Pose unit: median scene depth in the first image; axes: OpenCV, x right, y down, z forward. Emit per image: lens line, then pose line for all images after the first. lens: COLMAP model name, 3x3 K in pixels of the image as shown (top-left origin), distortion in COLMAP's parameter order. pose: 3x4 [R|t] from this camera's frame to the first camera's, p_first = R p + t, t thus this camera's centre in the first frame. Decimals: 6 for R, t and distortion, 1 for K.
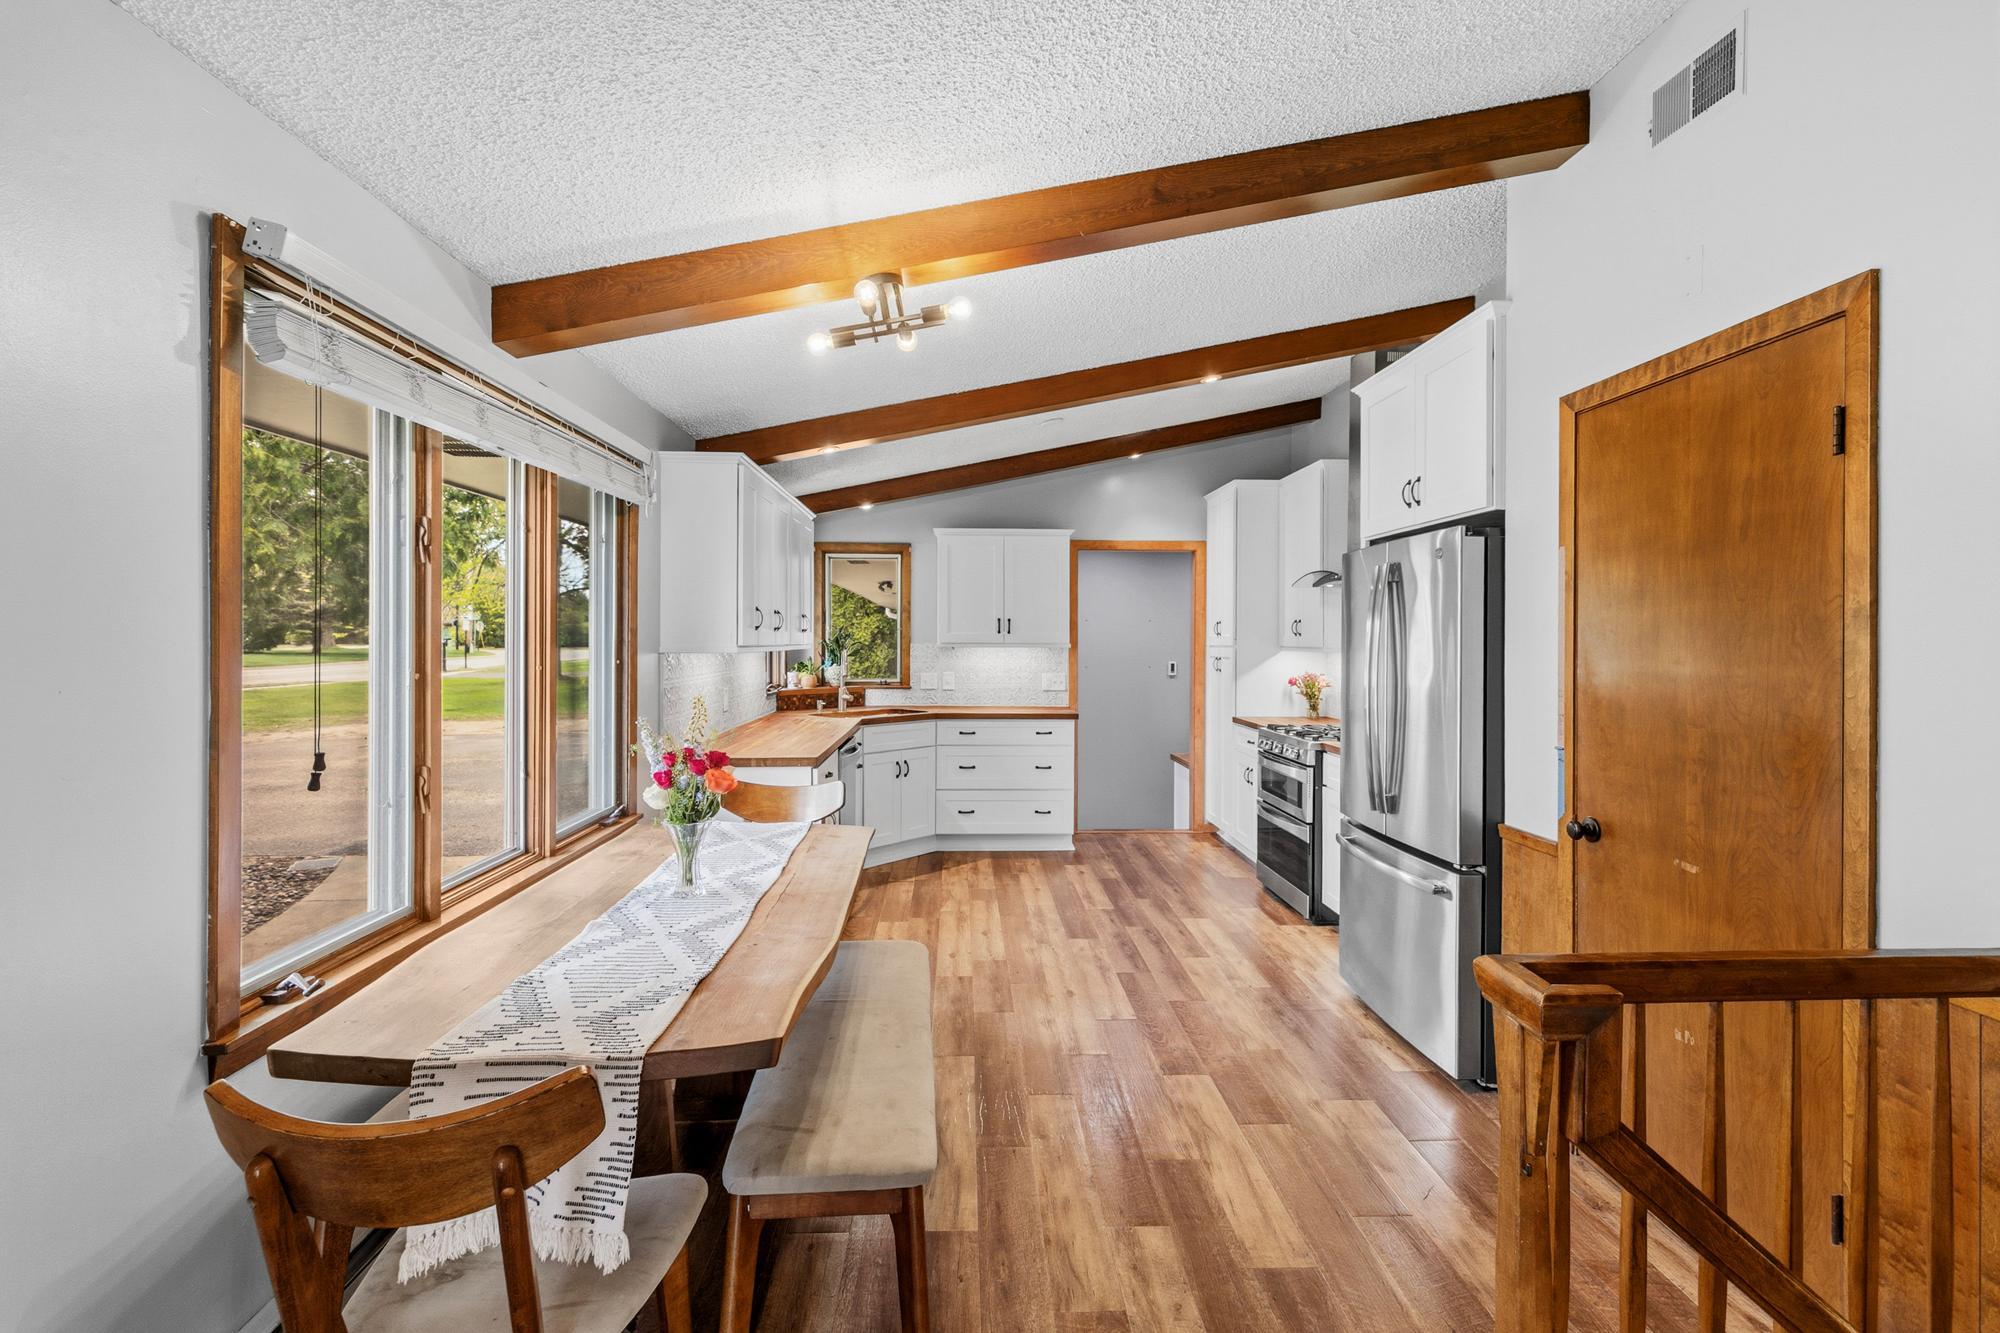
lens RADIAL K [[926.0, 0, 1006.7], [0, 926.0, 653.3], [0, 0, 1]] dist [-0.002719, -0.000272]
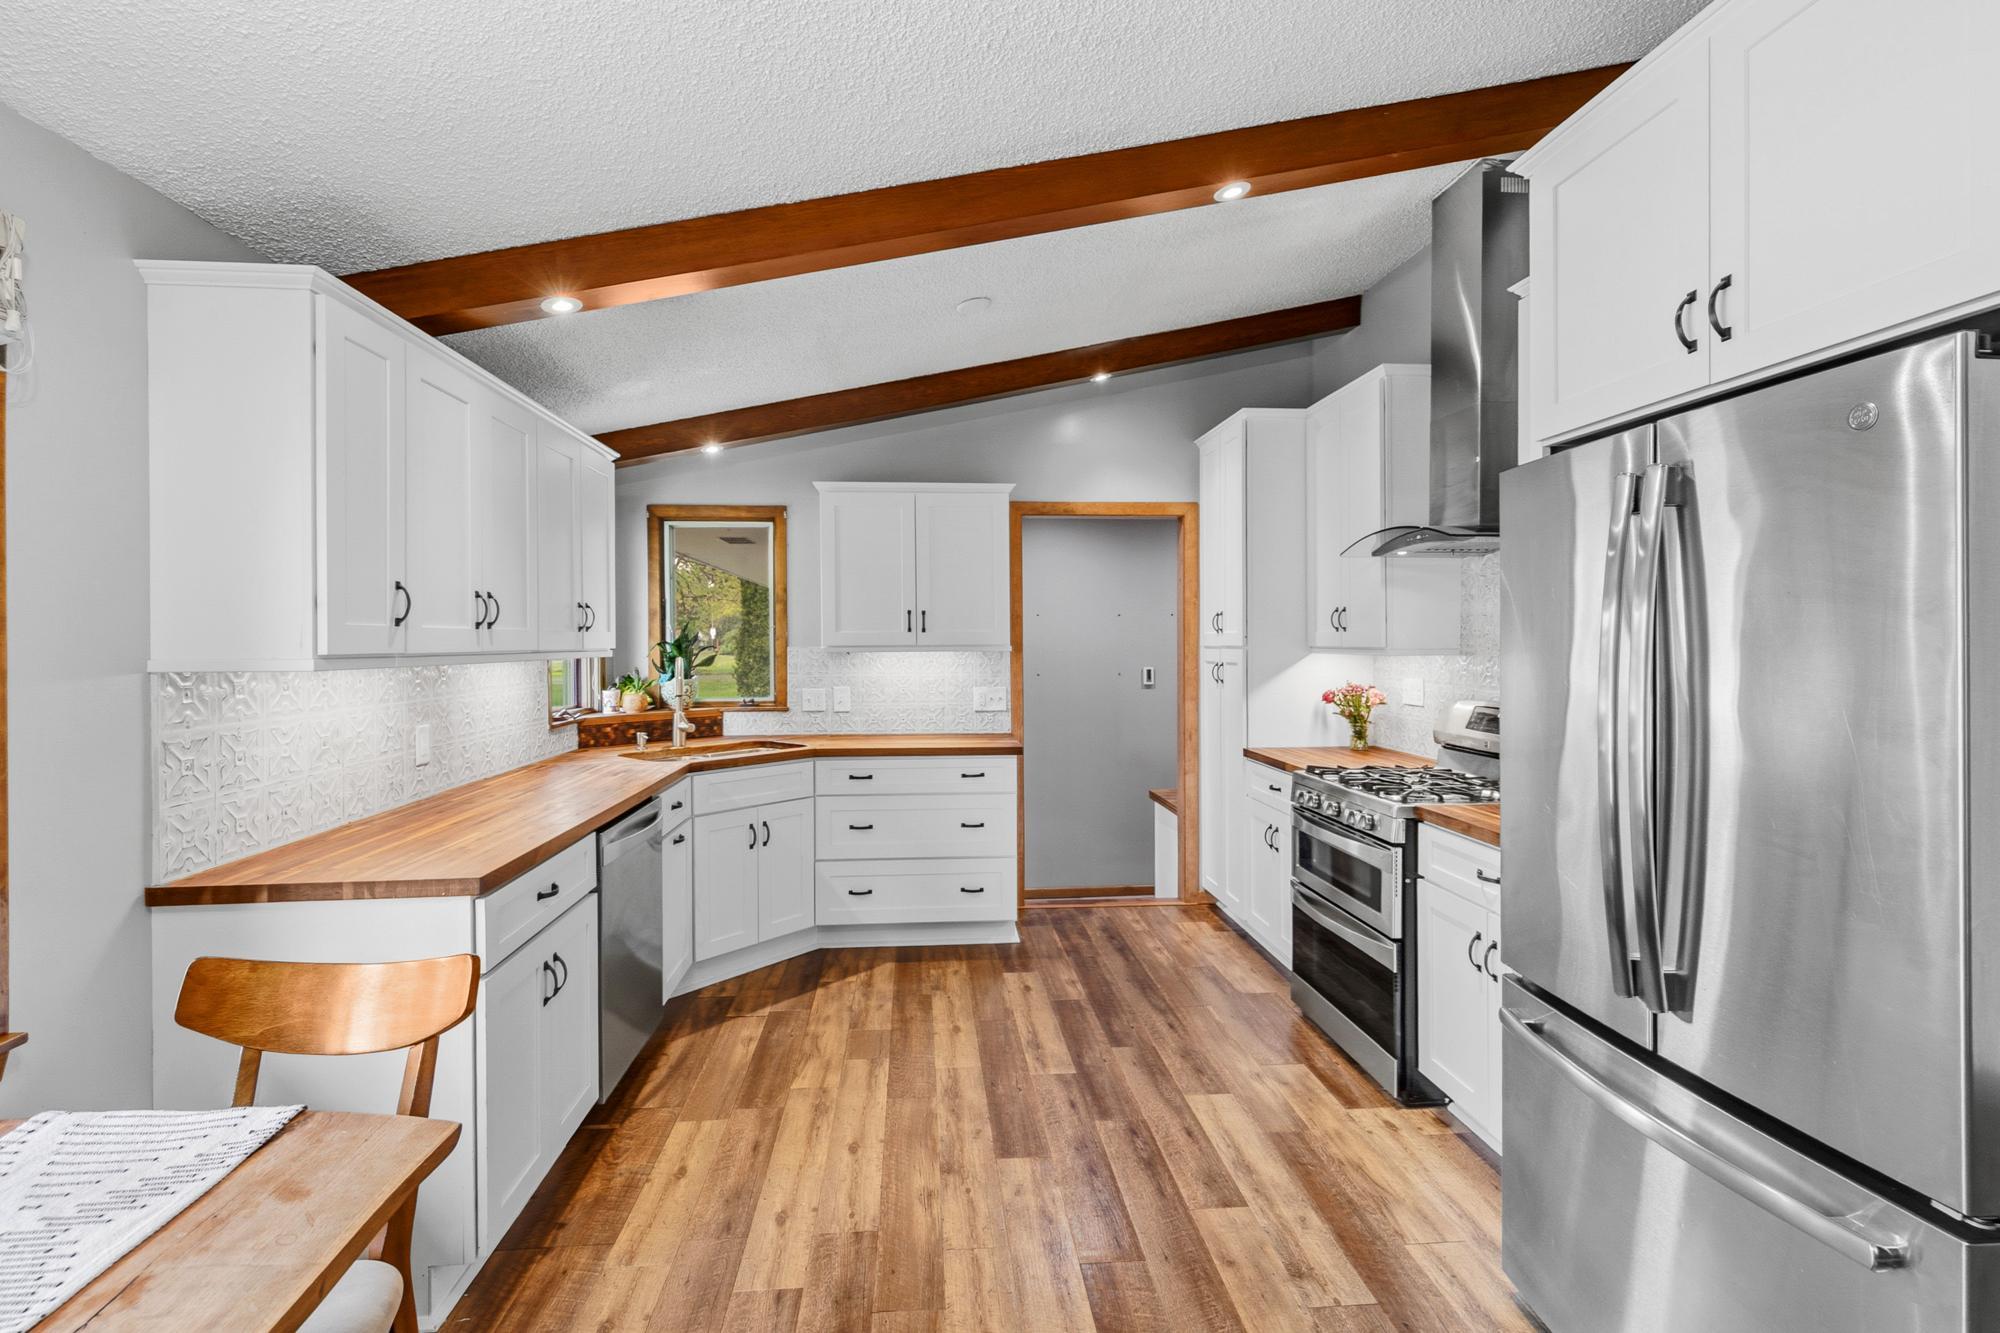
lens RADIAL K [[926.0, 0, 994.2], [0, 926.0, 655.7], [0, 0, 1]] dist [-0.002719, -0.000272]
pose [[0.999560, -0.009143, 0.028234, 0.038975], [0.009119, 0.999958, 0.000962, -0.003731], [-0.028242, -0.000704, 0.999601, 0.321131]]
